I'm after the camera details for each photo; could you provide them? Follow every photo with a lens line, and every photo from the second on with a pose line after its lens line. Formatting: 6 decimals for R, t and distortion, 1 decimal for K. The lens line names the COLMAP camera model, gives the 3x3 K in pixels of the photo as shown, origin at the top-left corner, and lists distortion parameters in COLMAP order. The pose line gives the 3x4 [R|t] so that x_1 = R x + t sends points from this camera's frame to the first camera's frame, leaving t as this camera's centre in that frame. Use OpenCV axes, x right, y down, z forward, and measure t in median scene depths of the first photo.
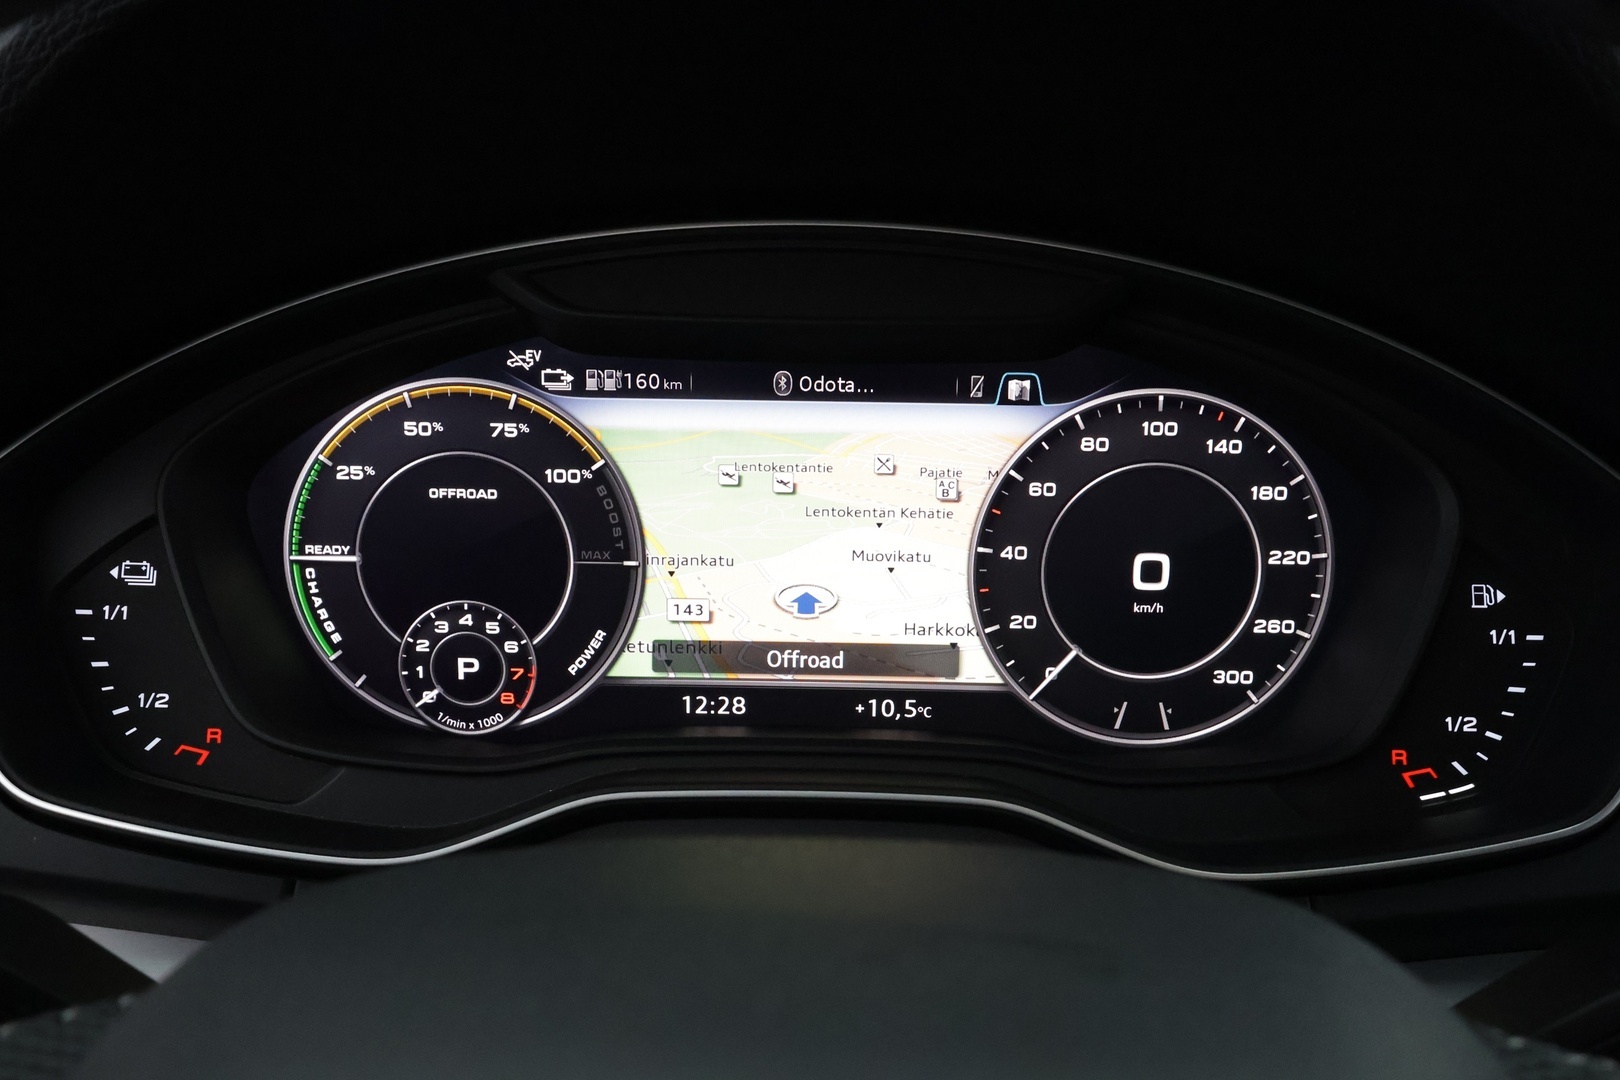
lens RADIAL K [[1288.8, 0, 802.9], [0, 1288.8, 535.9], [0, 0, 1]] dist [0.006364, -0.011144]
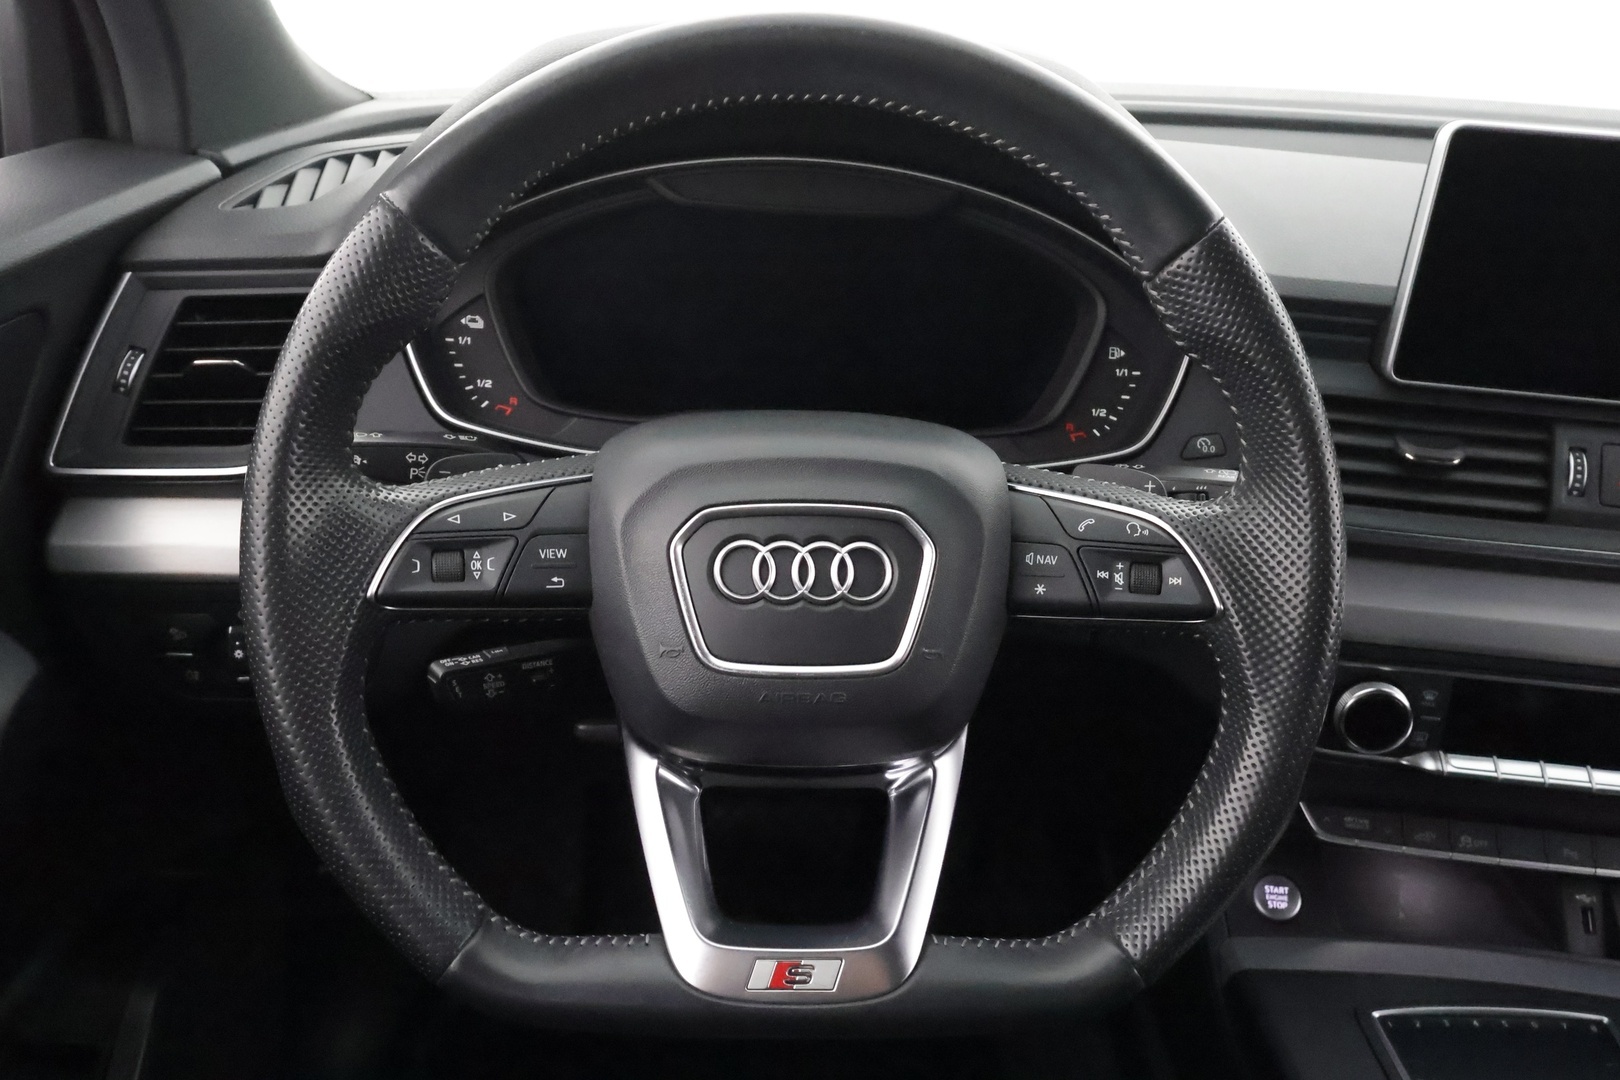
lens RADIAL K [[1288.8, 0, 802.4], [0, 1288.8, 538.2], [0, 0, 1]] dist [0.006364, -0.011144]
pose [[0.998849, 0.025431, 0.040671, -0.061378], [-0.031438, 0.987472, 0.154633, 0.033116], [-0.036229, -0.155734, 0.987134, -1.047396]]
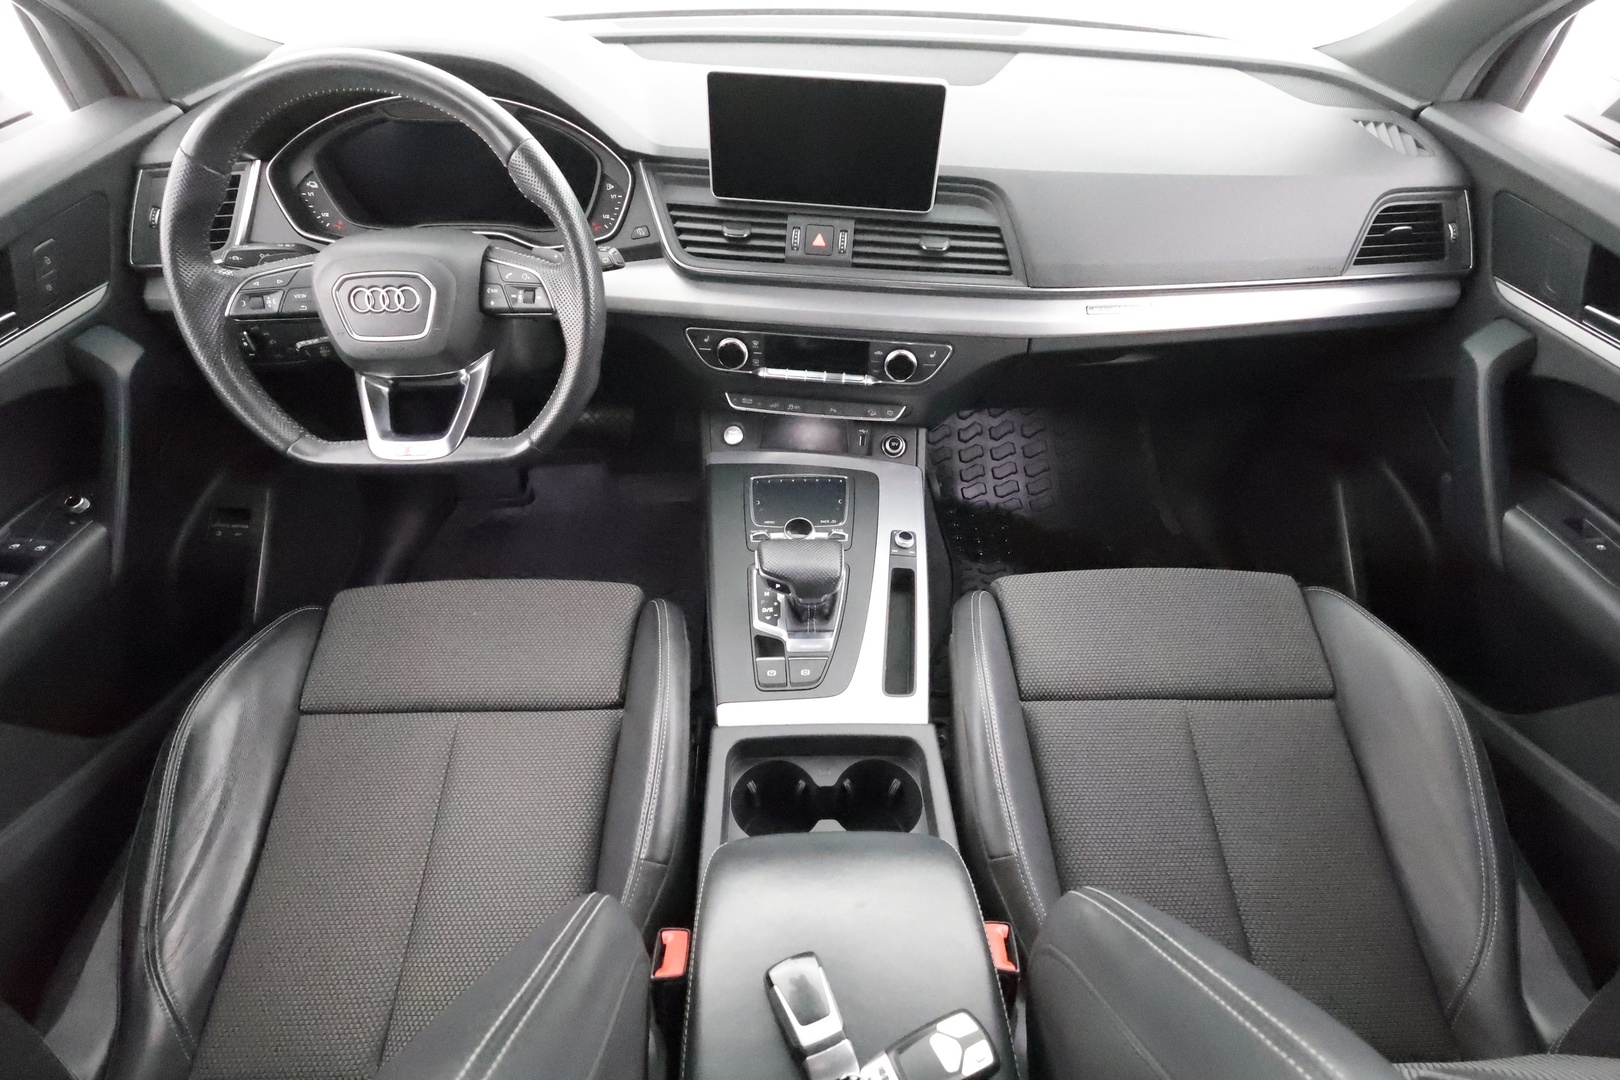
lens RADIAL K [[772.8, 0, 808.8], [0, 772.8, 544.0], [0, 0, 1]] dist [0.001335, 0.000613]
pose [[0.999617, -0.020402, 0.018701, 1.082819], [0.009004, 0.878678, 0.477329, -0.134383], [-0.026170, -0.476978, 0.878525, -1.920032]]
